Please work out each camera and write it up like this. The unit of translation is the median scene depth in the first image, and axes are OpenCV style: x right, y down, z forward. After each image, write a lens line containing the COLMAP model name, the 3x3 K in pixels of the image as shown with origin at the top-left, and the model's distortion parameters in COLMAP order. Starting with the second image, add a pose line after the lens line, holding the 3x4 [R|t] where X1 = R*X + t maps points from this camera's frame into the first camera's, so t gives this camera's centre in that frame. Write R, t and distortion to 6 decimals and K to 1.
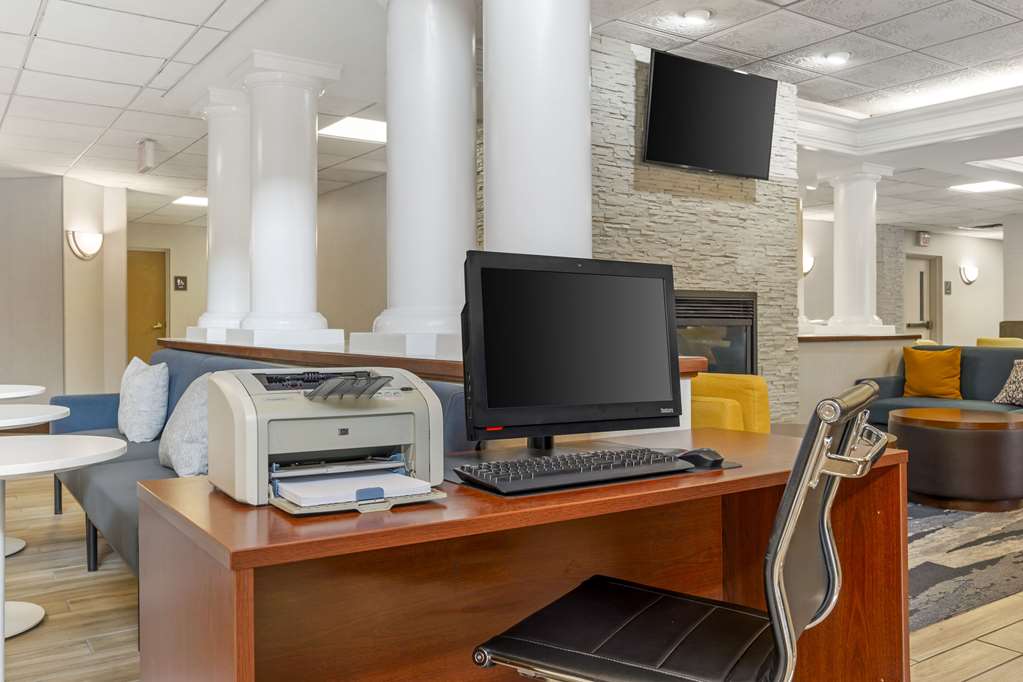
lens RADIAL K [[867.0, 0, 511.5], [0, 867.0, 338.6], [0, 0, 1]] dist [-0.052033, -0.010766]
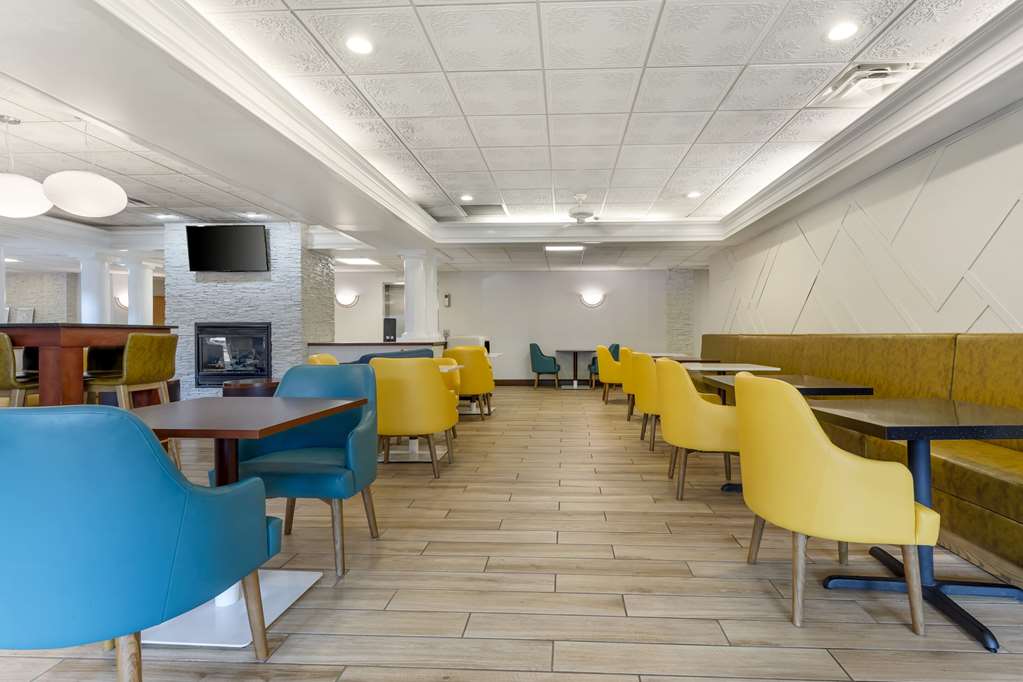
lens RADIAL K [[424.8, 0, 511.3], [0, 424.8, 336.4], [0, 0, 1]] dist [0.000244, 0.000127]
pose [[0.804906, 0.012749, -0.593266, 1.441682], [-0.008489, 0.999914, 0.009971, -0.034685], [0.593342, -0.002990, 0.804945, 0.507804]]
